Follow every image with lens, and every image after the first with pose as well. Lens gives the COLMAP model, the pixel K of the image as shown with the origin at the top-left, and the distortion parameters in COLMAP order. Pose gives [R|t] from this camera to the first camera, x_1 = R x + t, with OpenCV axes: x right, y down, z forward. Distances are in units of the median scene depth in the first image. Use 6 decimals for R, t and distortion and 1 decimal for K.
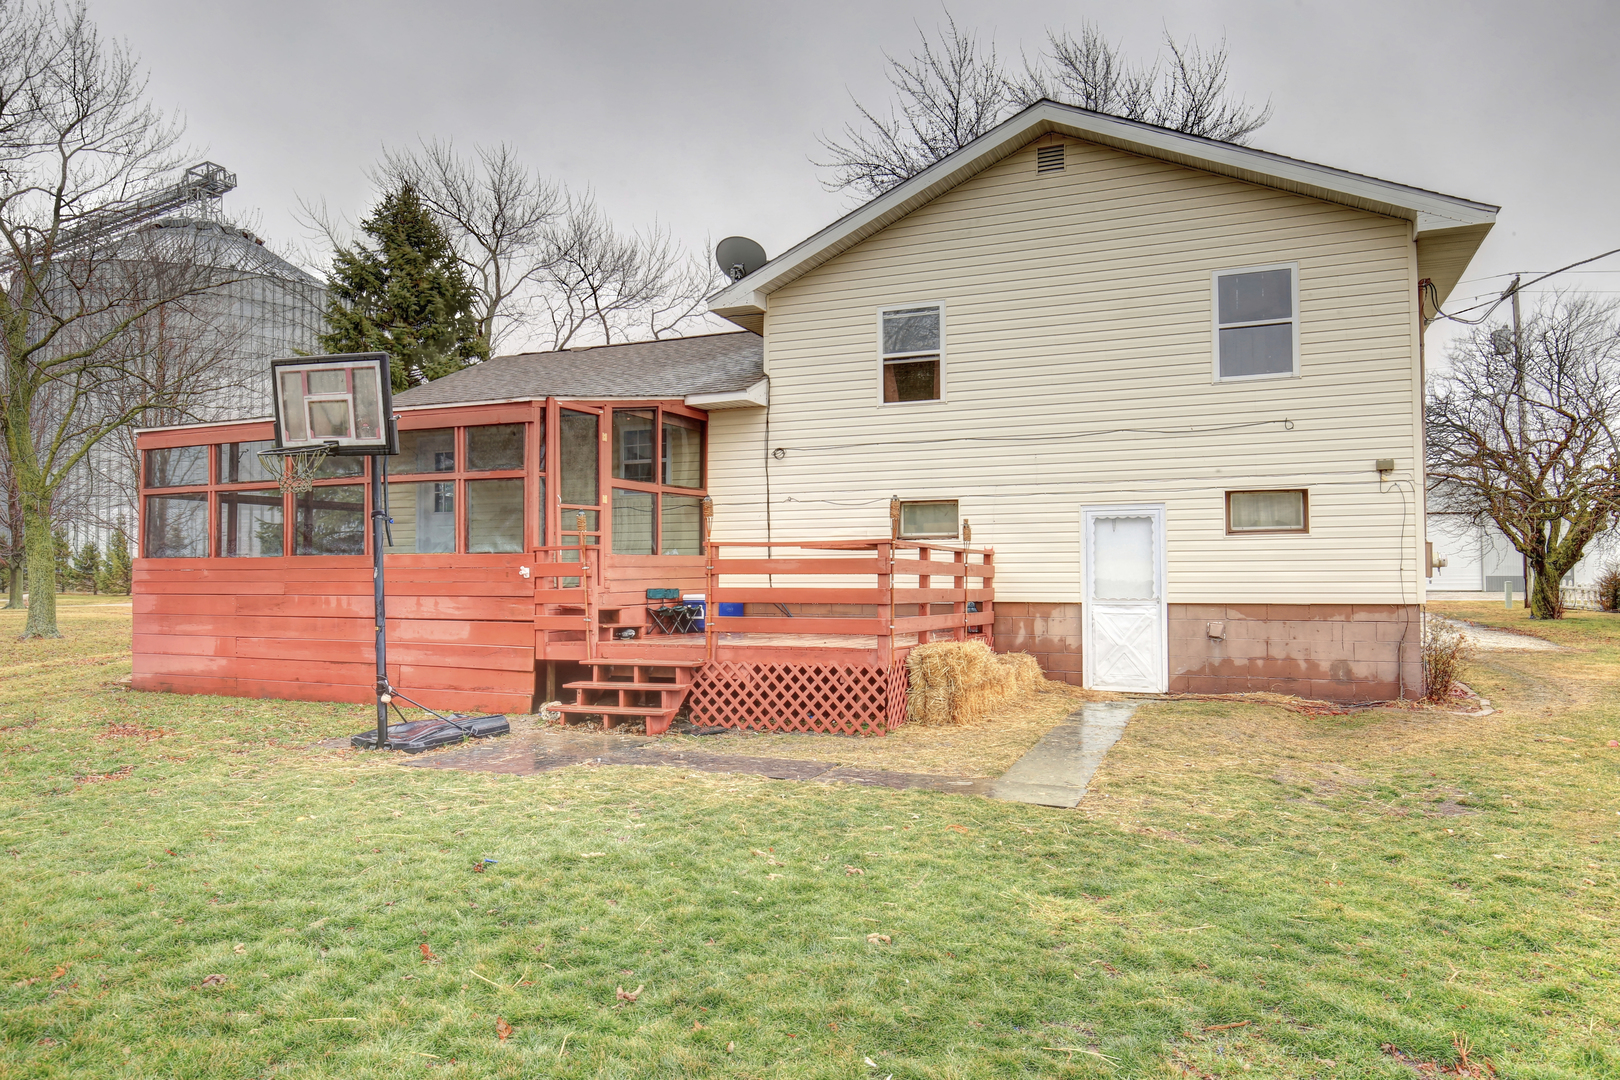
lens RADIAL K [[1119.5, 0, 810.0], [0, 1119.5, 540.0], [0, 0, 1]] dist [0.001518, 0.001808]
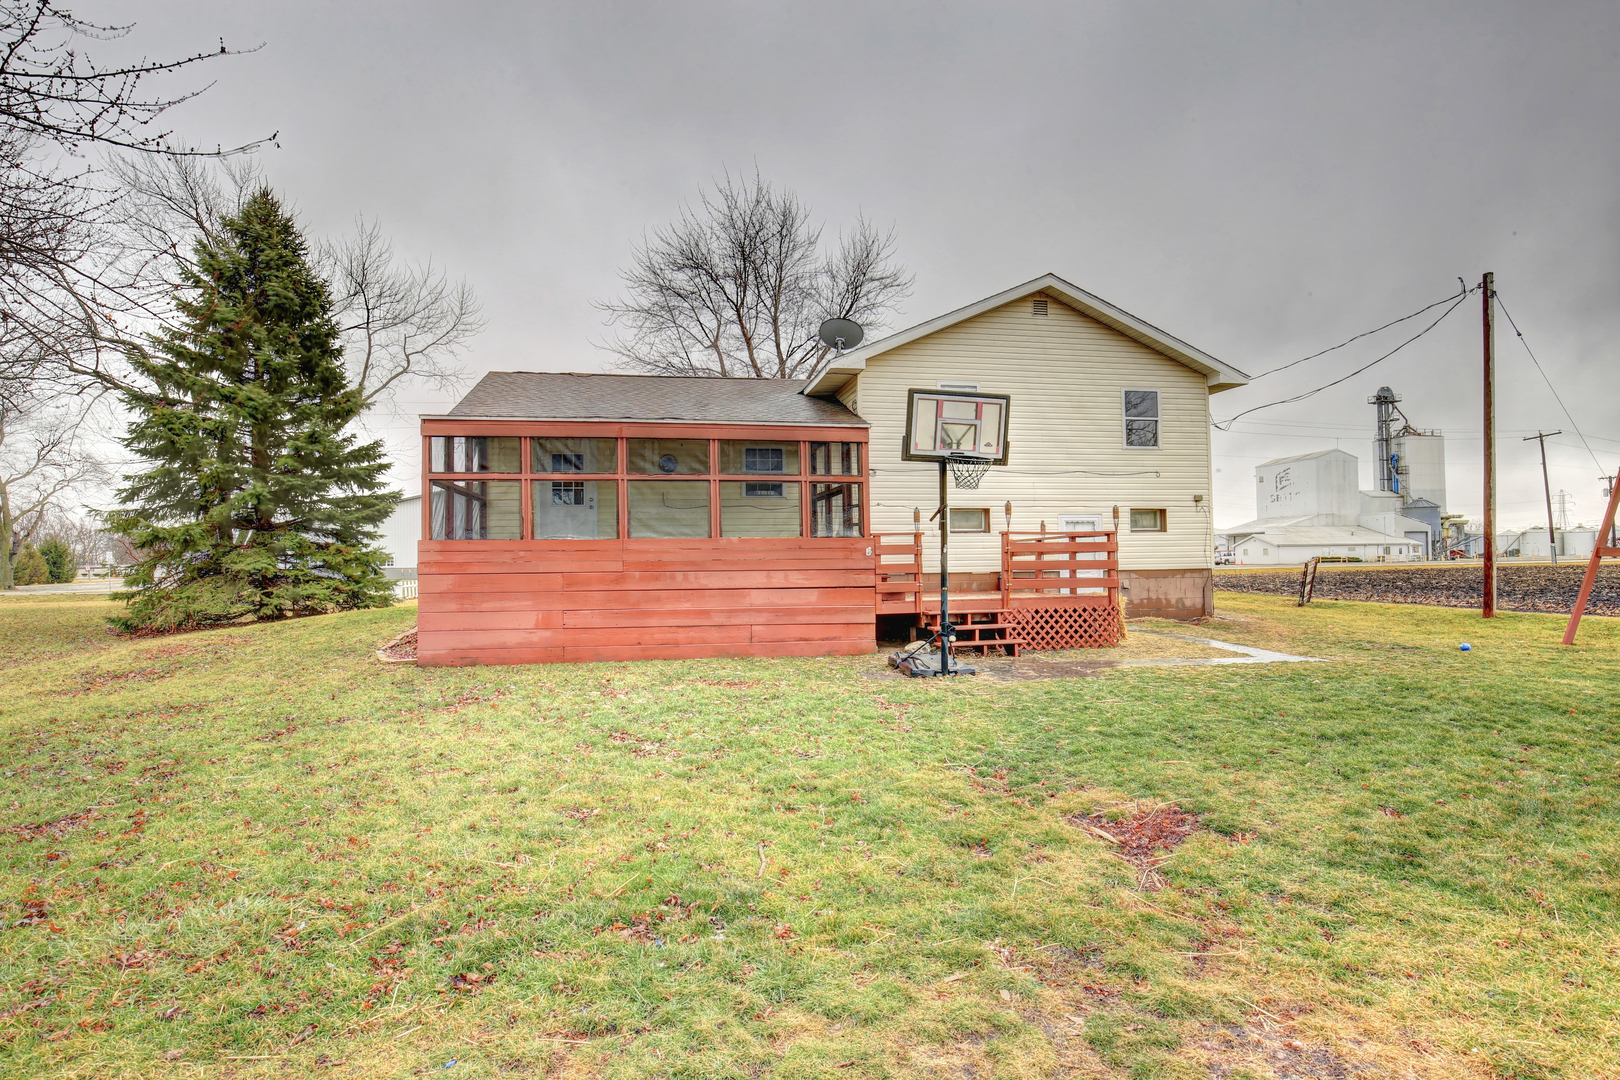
lens RADIAL K [[848.8, 0, 810.0], [0, 848.8, 540.0], [0, 0, 1]] dist [-0.000577, 0.000166]
pose [[0.814237, 0.009392, 0.580457, -0.882945], [-0.009259, 0.999952, -0.003191, 0.017502], [-0.580459, -0.002776, 0.814285, 0.177130]]
